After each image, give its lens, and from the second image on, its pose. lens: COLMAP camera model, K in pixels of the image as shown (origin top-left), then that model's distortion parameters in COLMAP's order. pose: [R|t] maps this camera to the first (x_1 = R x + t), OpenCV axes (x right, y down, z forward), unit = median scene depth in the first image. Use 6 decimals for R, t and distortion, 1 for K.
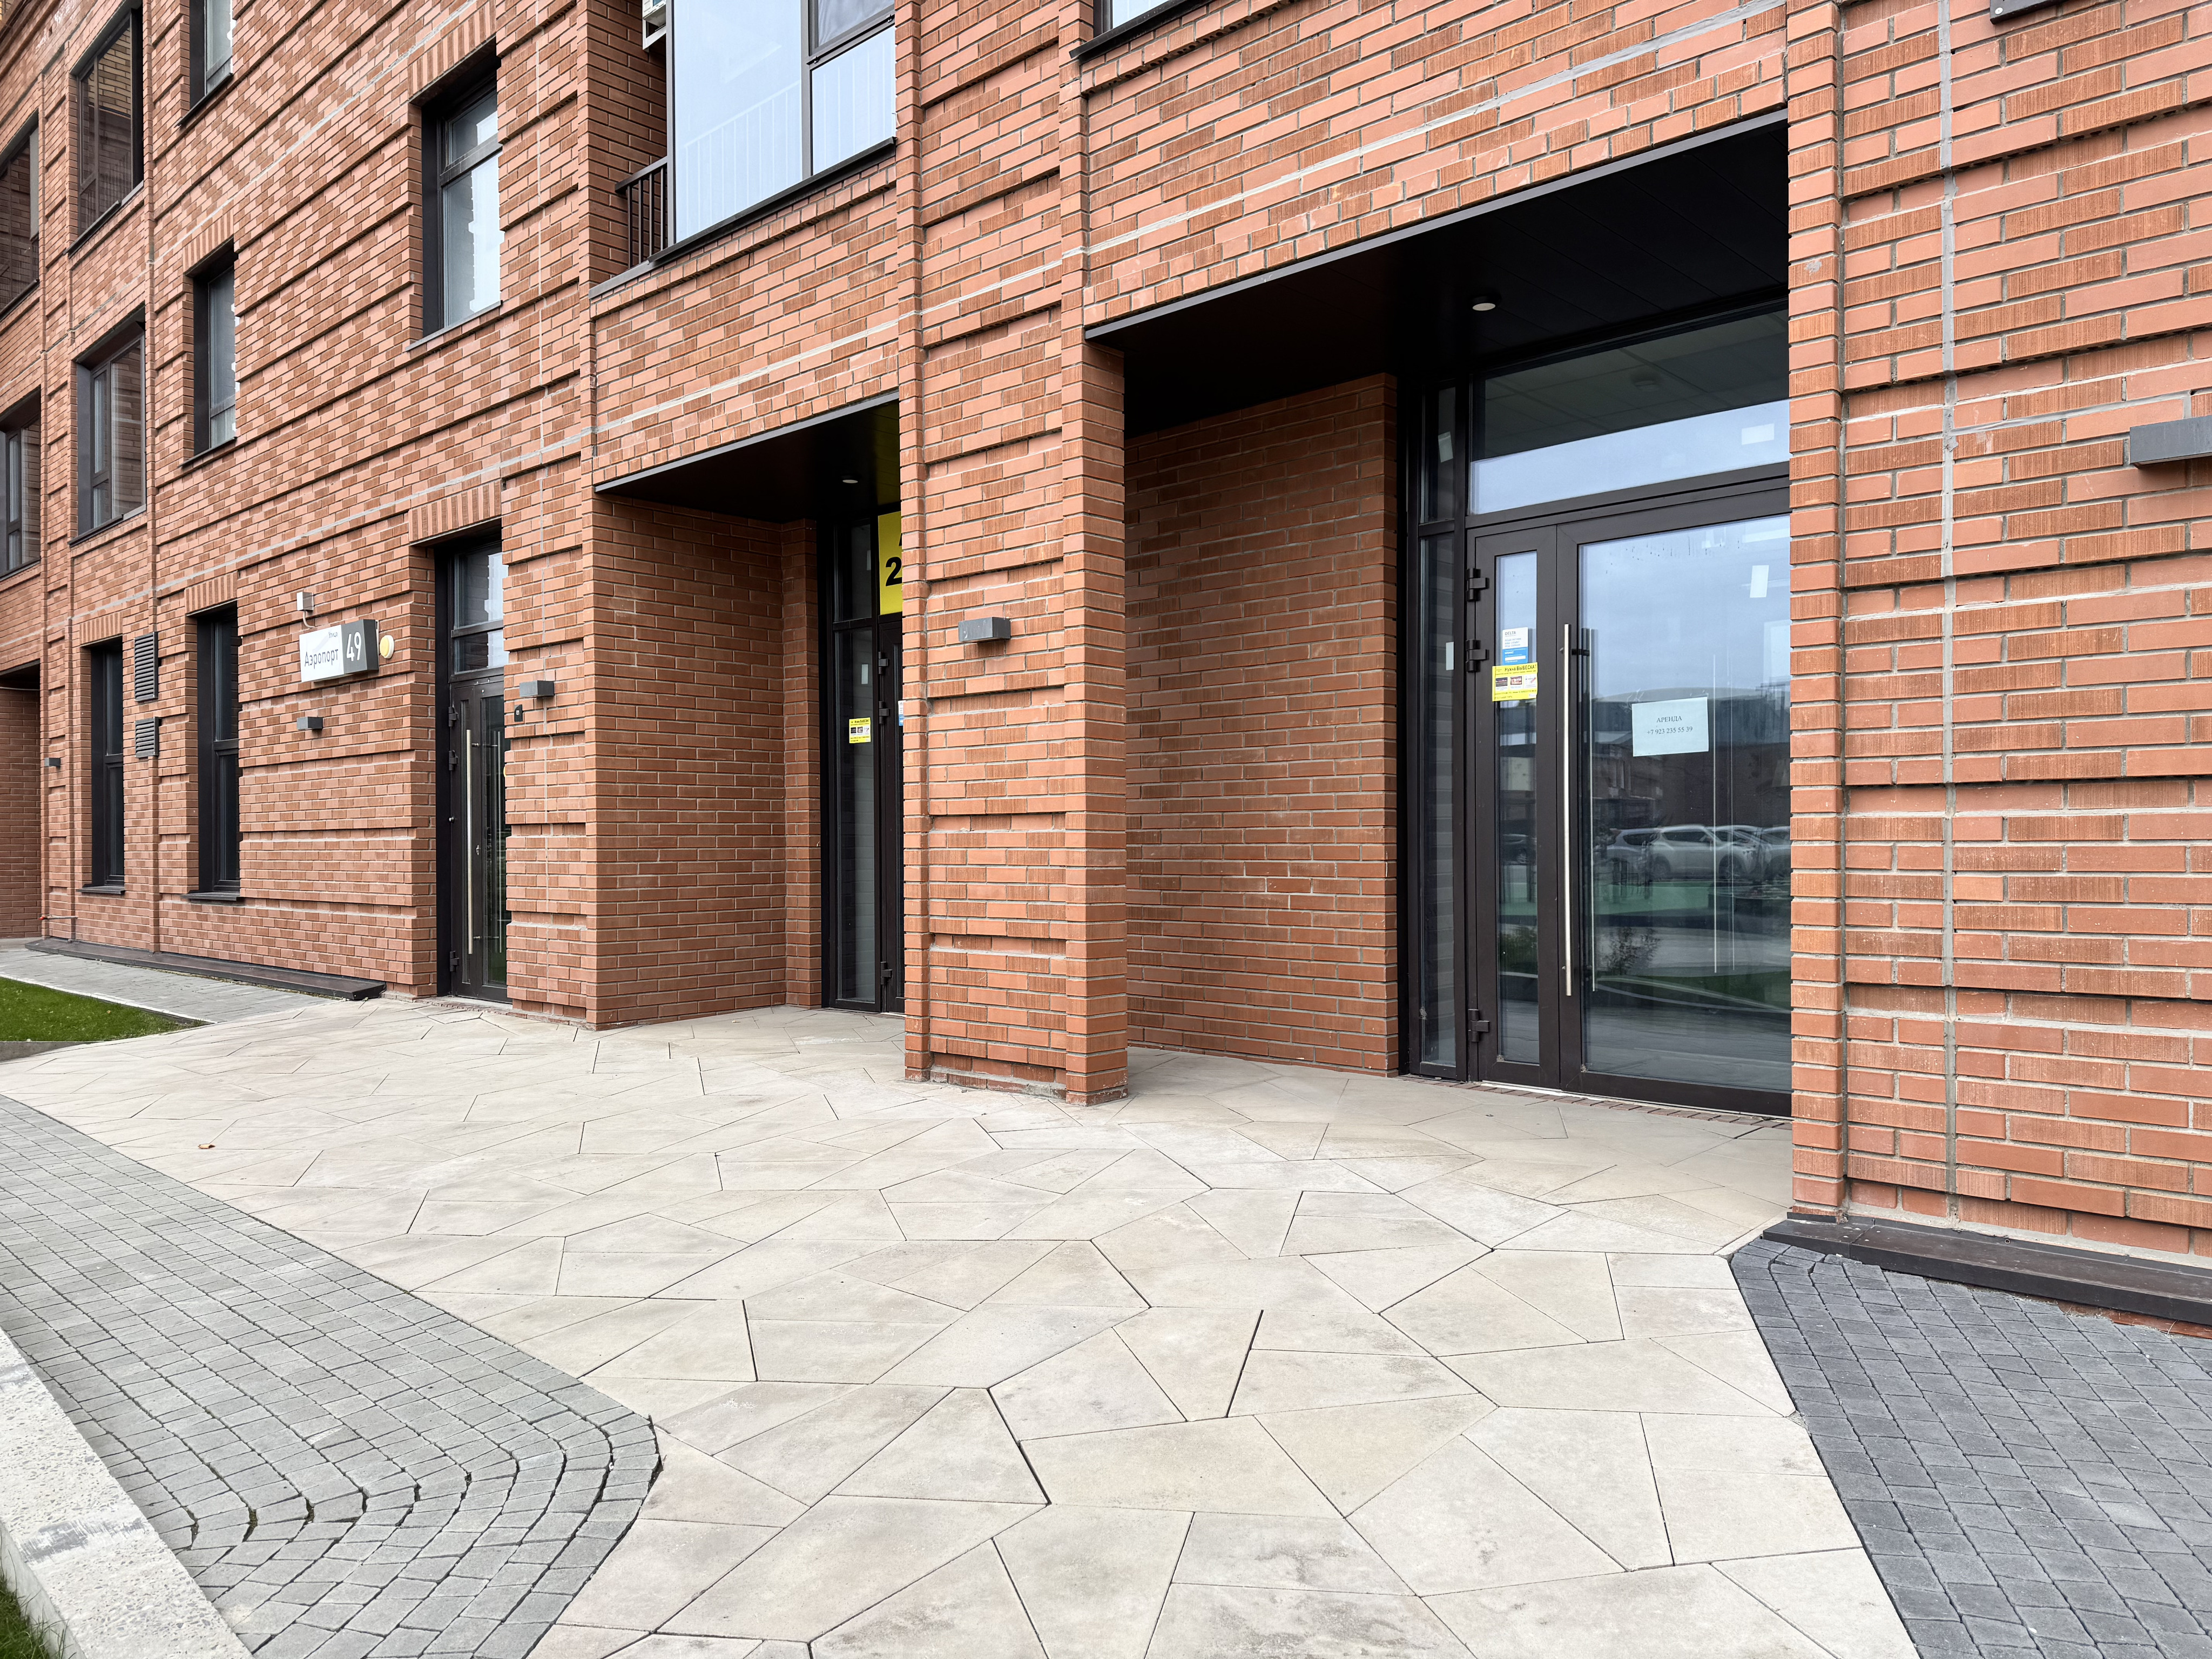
lens RADIAL K [[1529.2, 0, 1144.3], [0, 1529.2, 833.0], [0, 0, 1]] dist [0.086204, -0.132025]
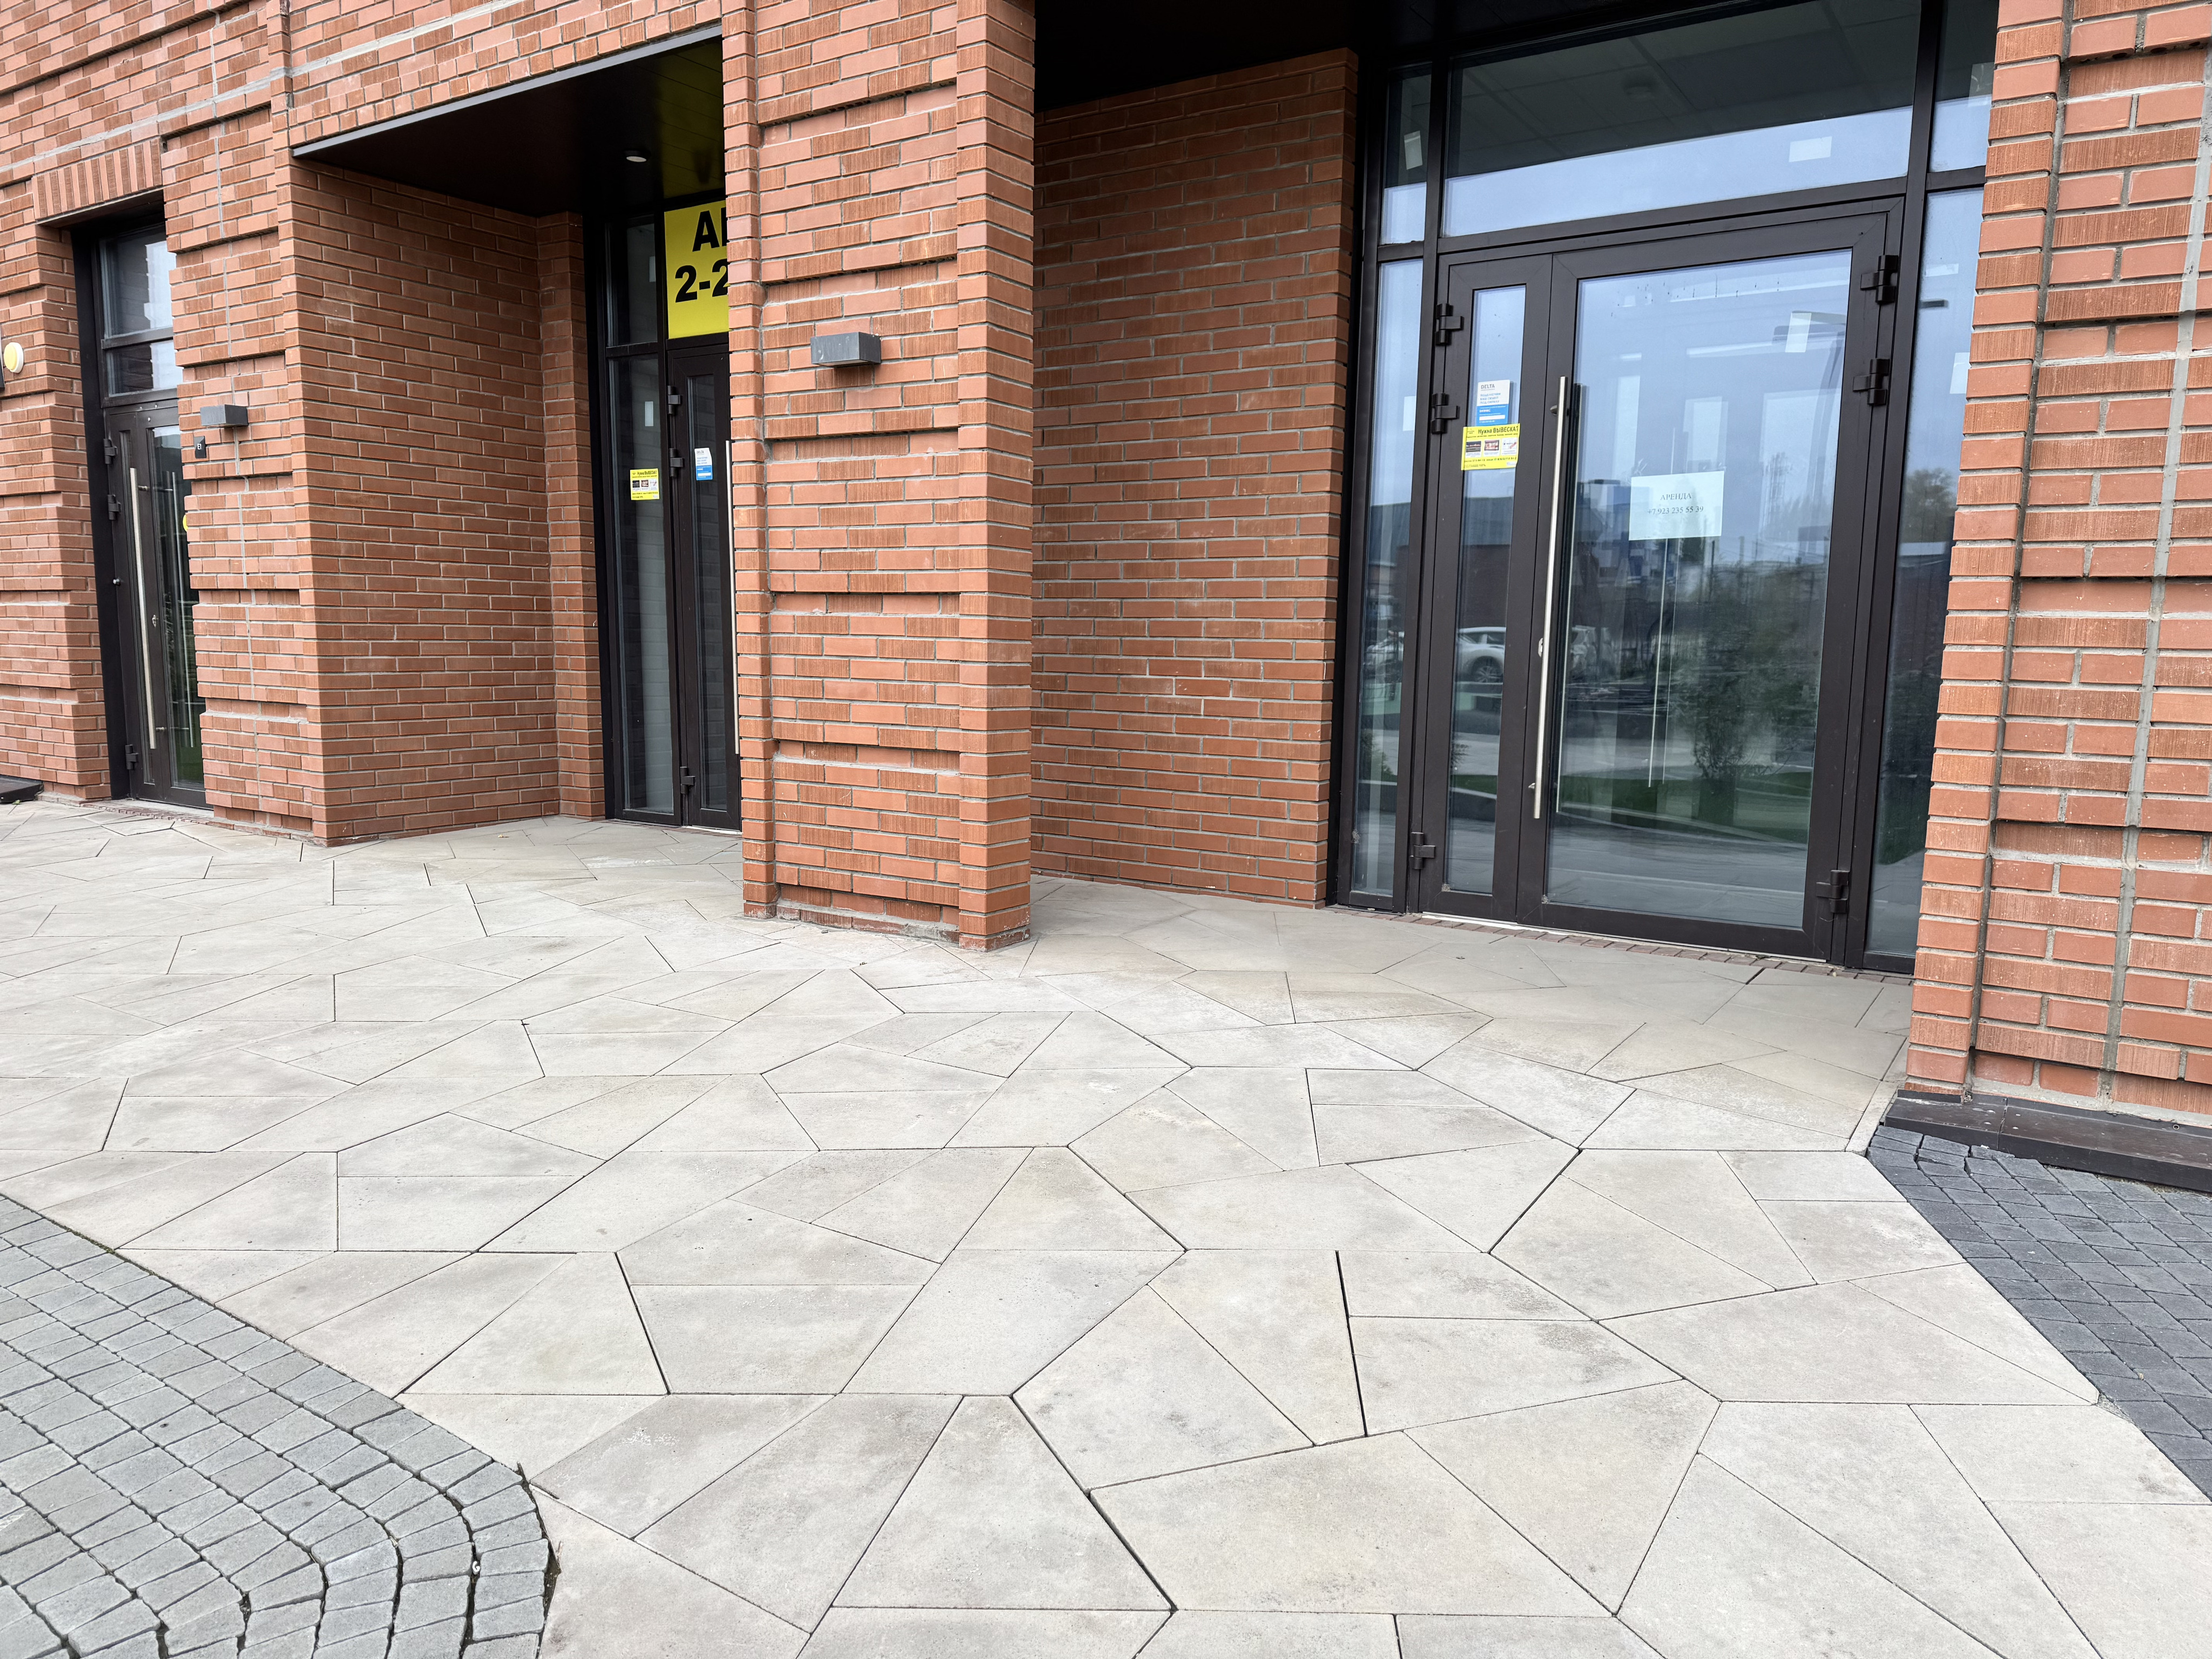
lens RADIAL K [[1525.8, 0, 1119.7], [0, 1525.8, 829.1], [0, 0, 1]] dist [0.015215, -0.014403]
pose [[0.987270, 0.000418, 0.159055, -0.086854], [-0.021799, 0.990916, 0.132701, 0.002458], [-0.157555, -0.134479, 0.978311, 0.177091]]
